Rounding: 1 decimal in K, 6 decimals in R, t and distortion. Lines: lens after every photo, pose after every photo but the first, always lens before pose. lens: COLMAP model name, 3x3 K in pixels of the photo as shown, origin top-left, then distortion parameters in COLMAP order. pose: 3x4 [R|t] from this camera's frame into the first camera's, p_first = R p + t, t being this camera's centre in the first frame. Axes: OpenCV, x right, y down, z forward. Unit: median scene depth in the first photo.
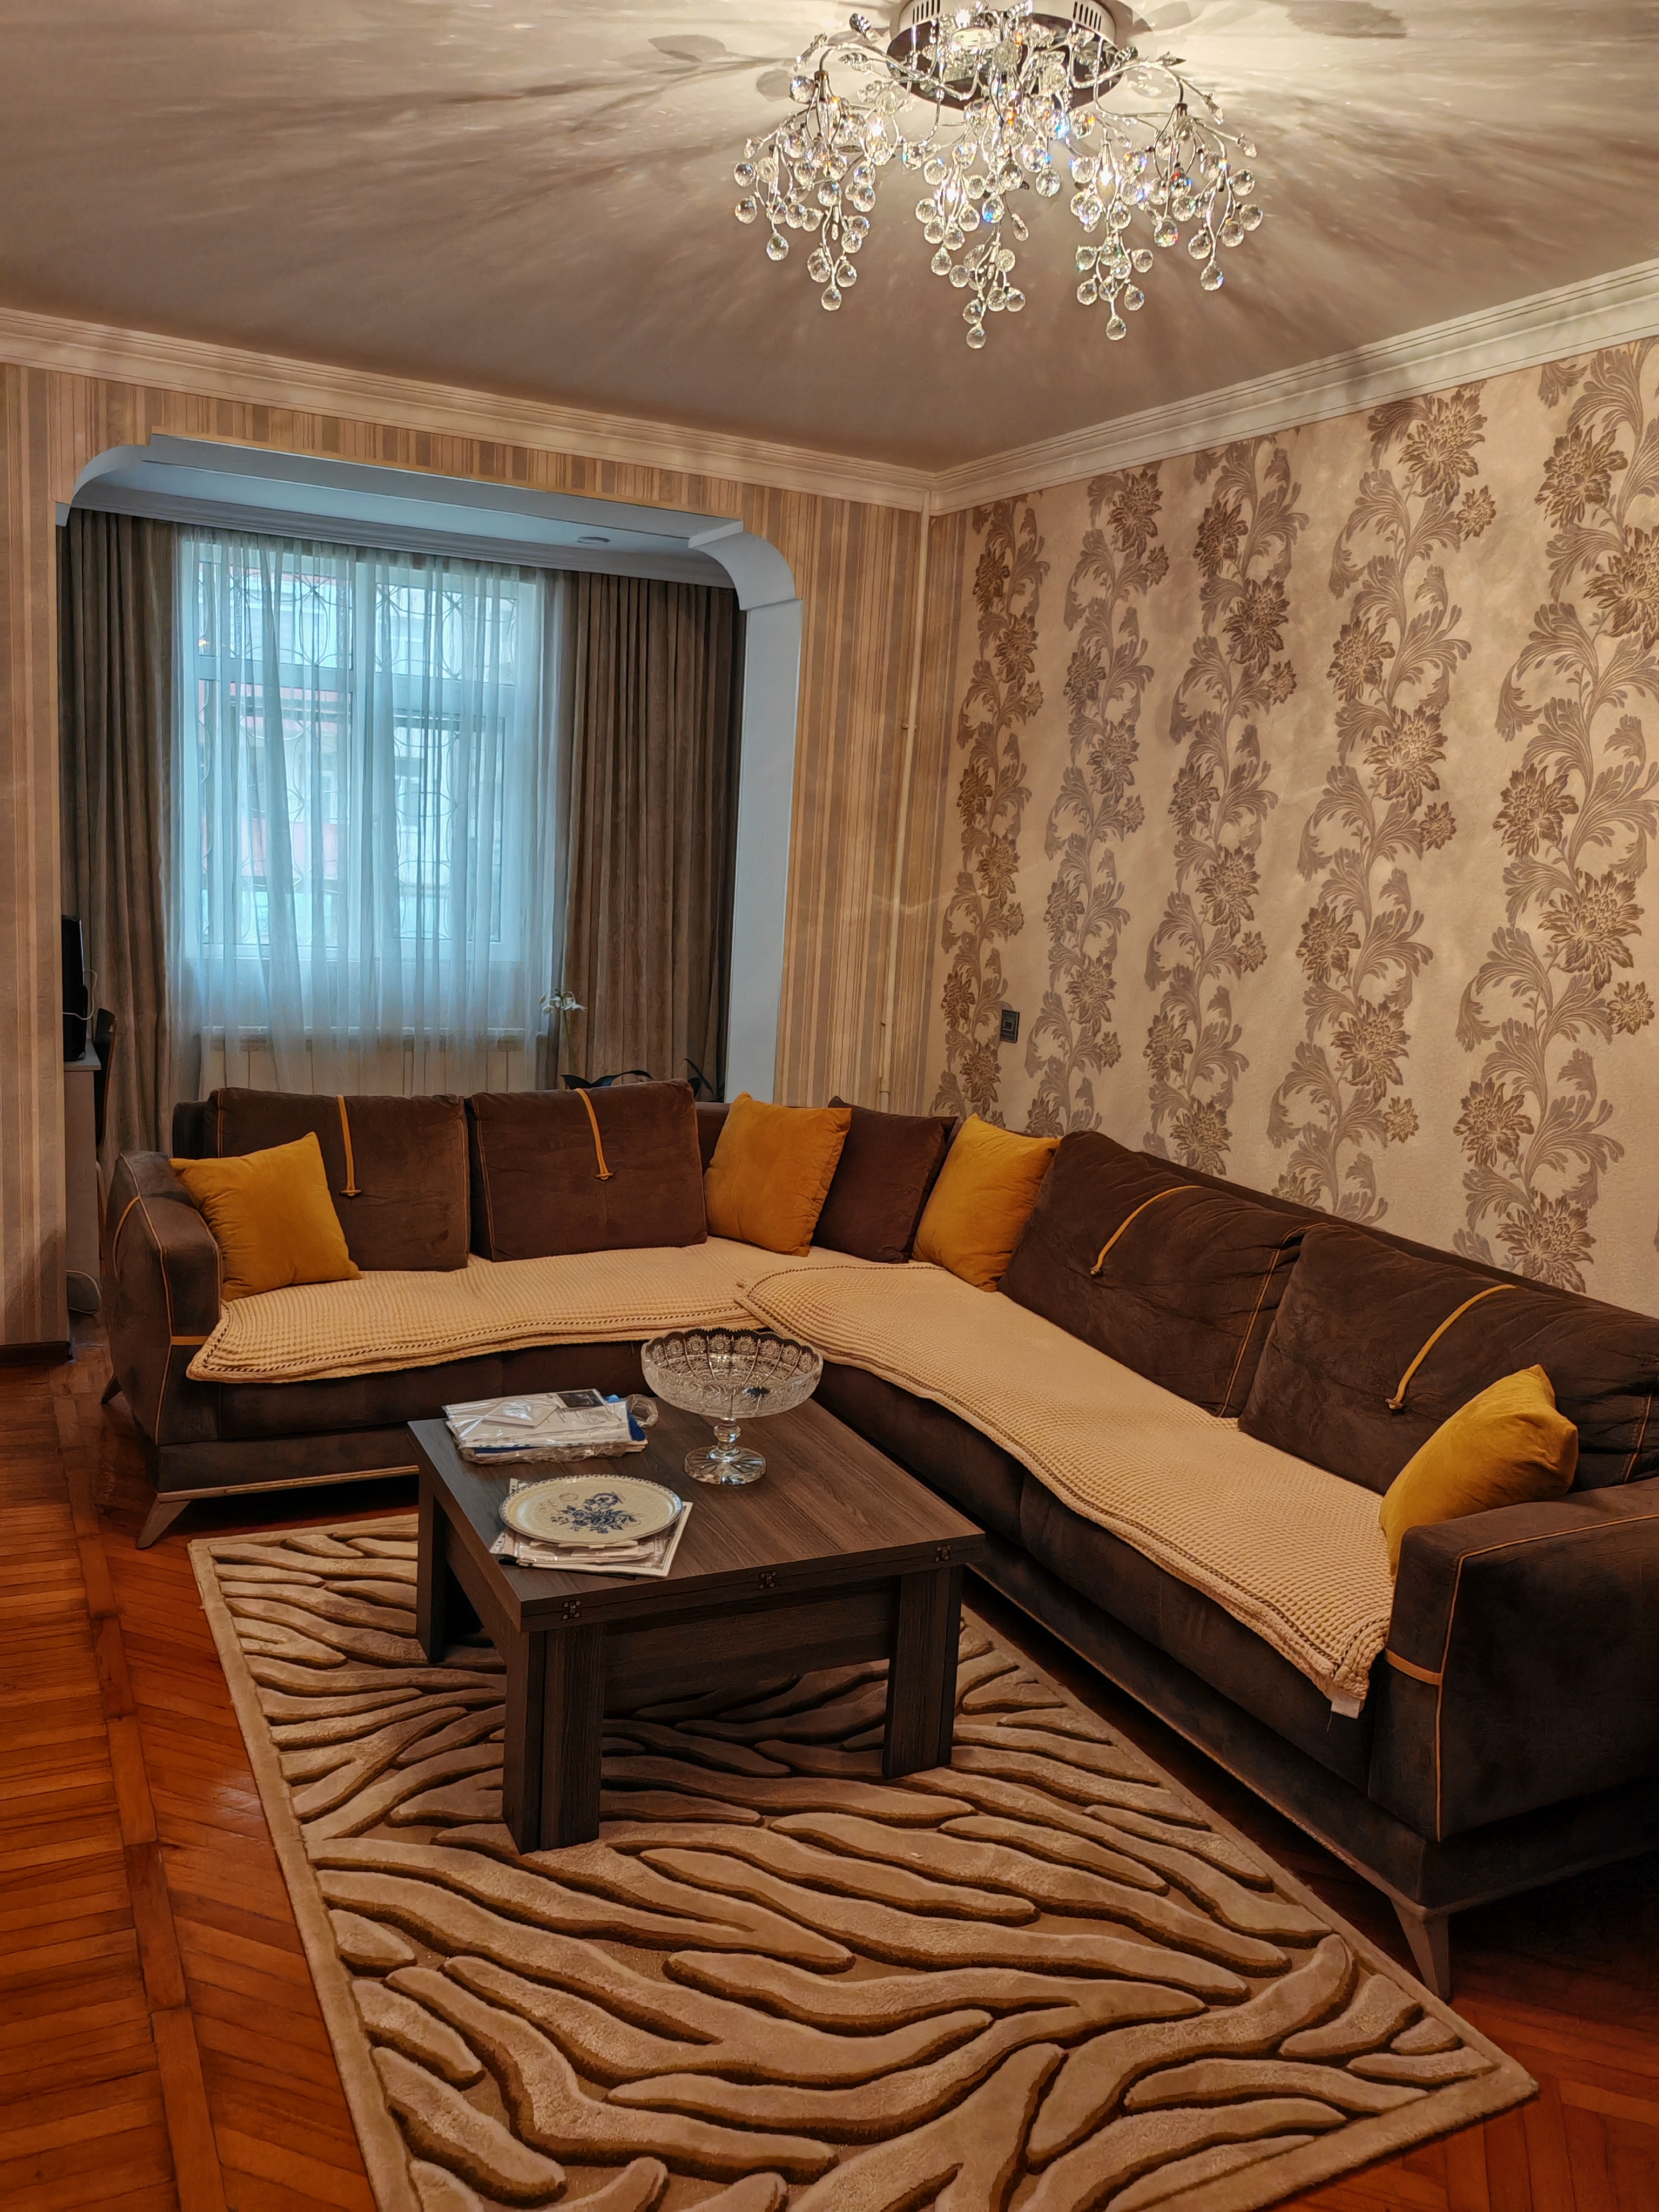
lens RADIAL K [[1697.6, 0, 834.2], [0, 1697.6, 1120.6], [0, 0, 1]] dist [0.002247, 0.006690]
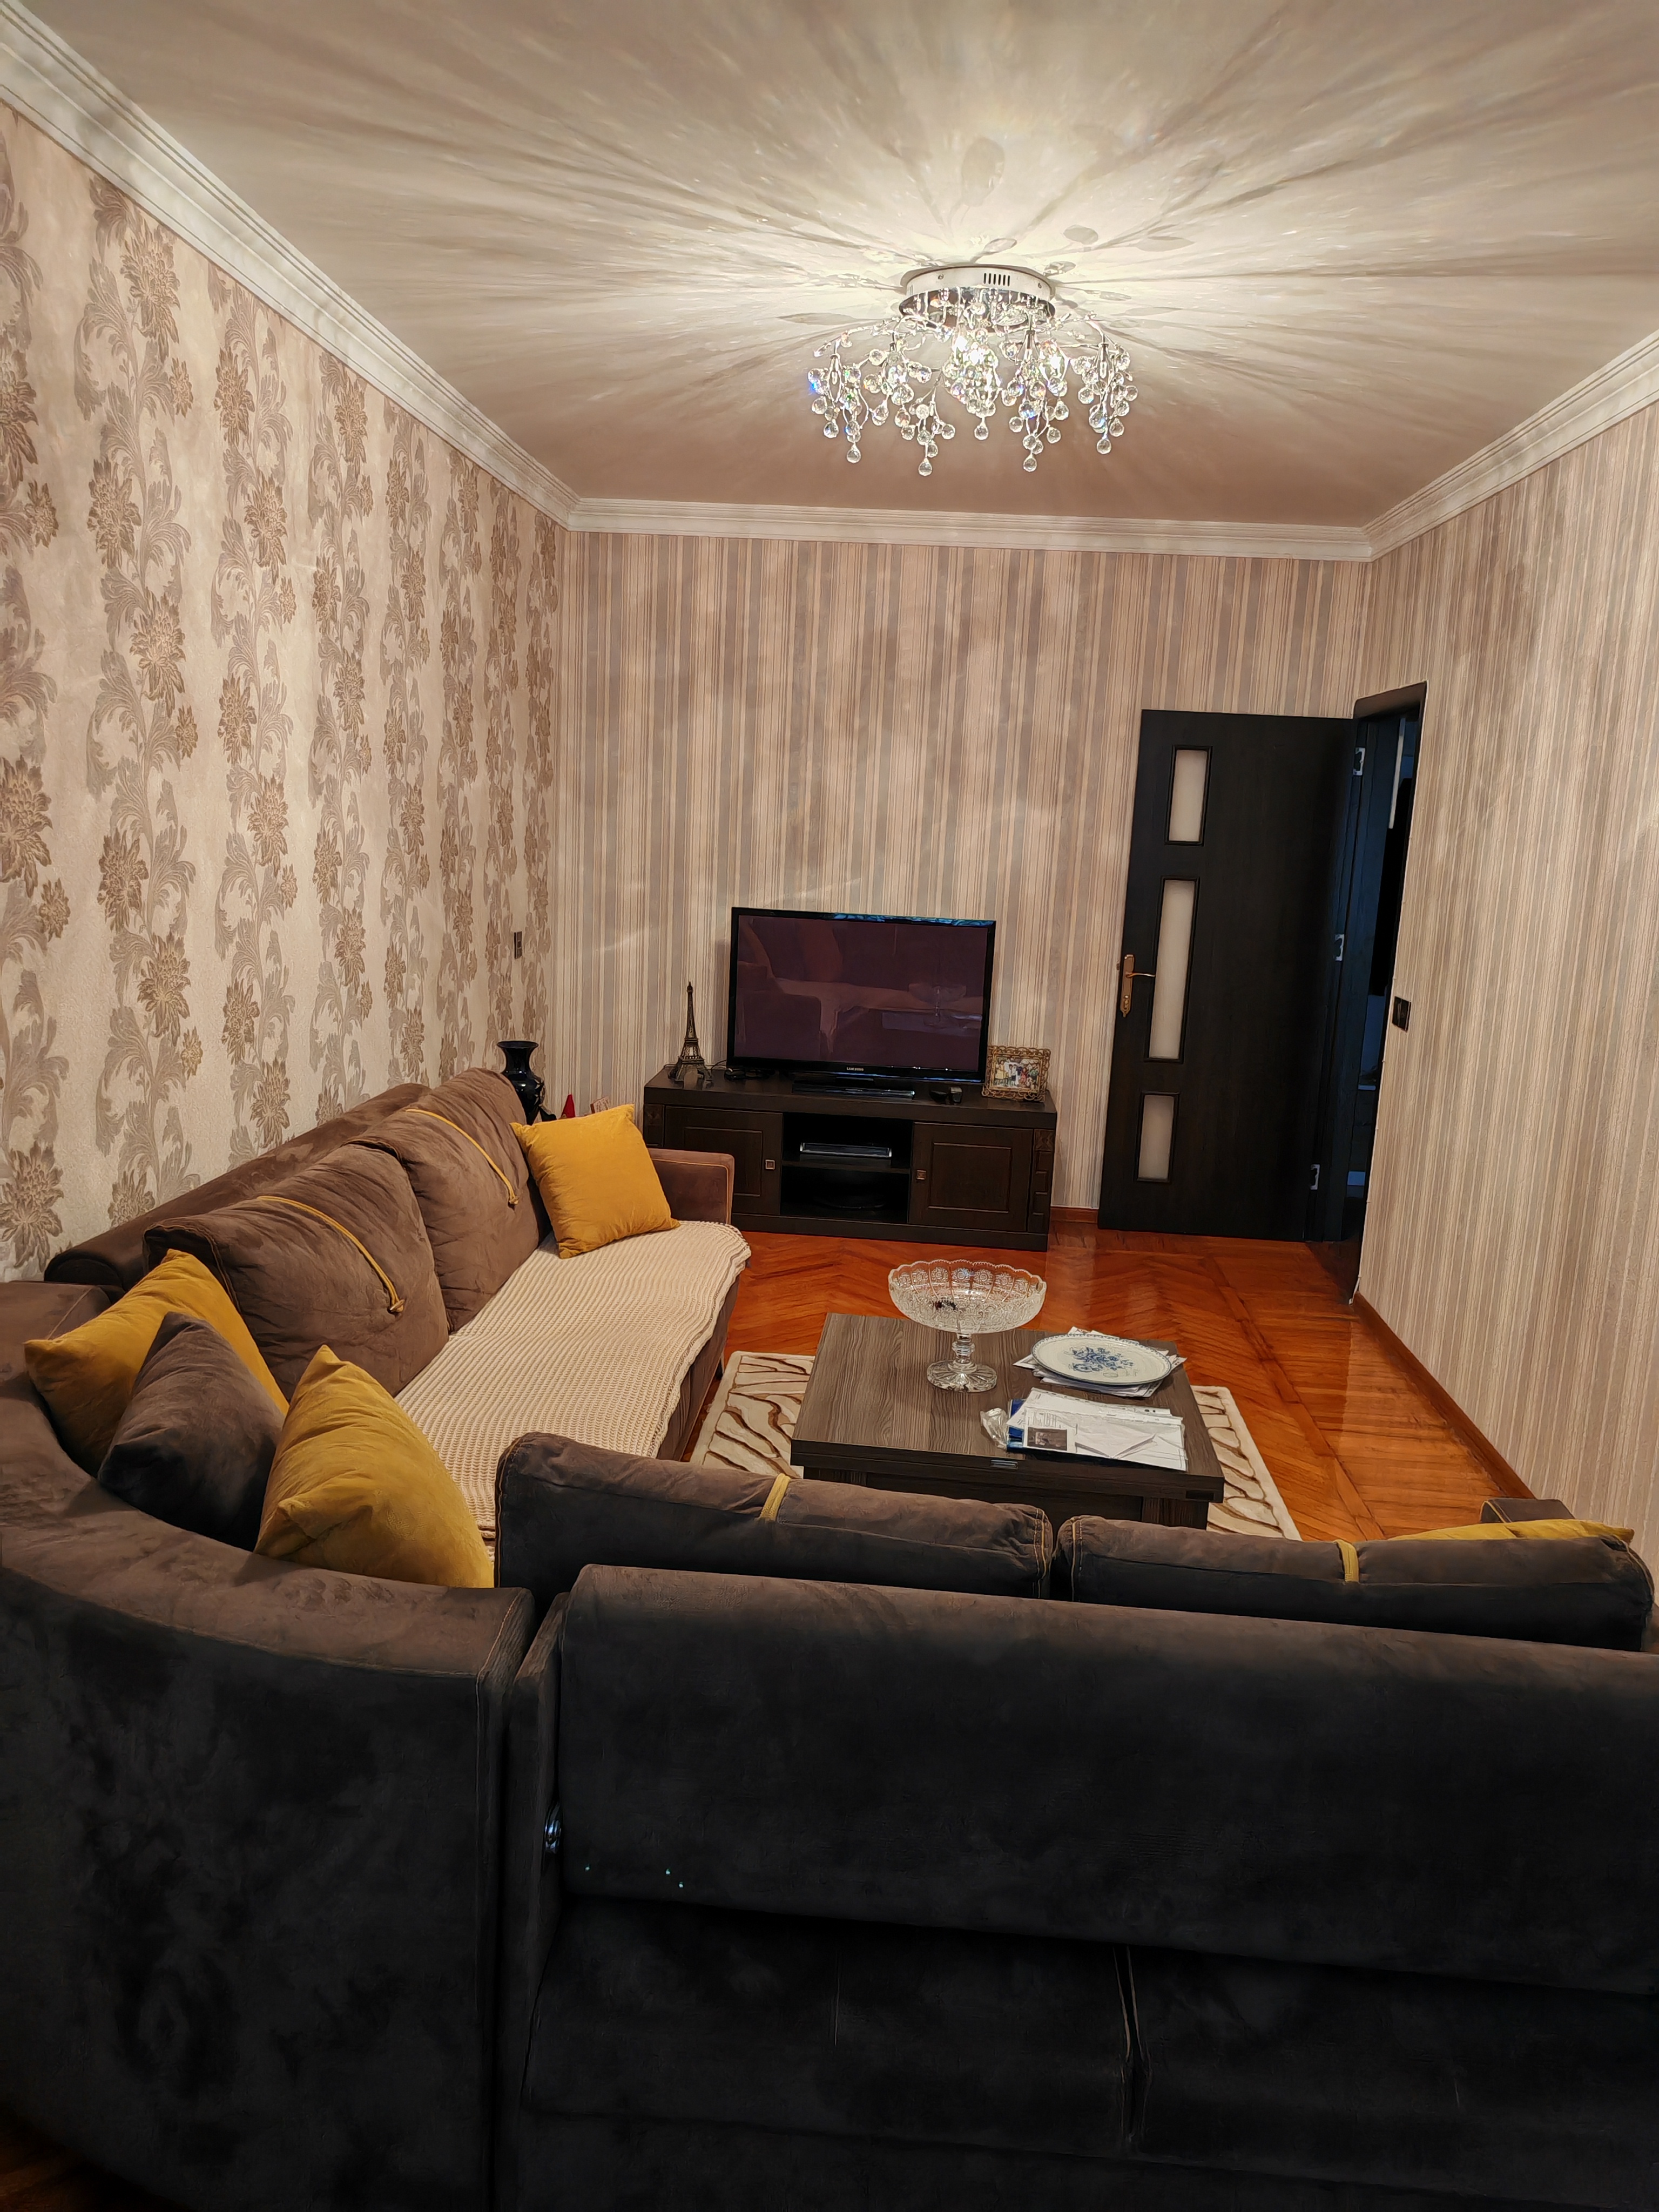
lens RADIAL K [[1697.6, 0, 834.5], [0, 1697.6, 1100.7], [0, 0, 1]] dist [0.002247, 0.006690]
pose [[-0.854658, -0.198403, 0.479787, -0.411238], [-0.024745, 0.938621, 0.344062, -0.299864], [-0.518601, 0.282184, -0.807109, 1.557369]]
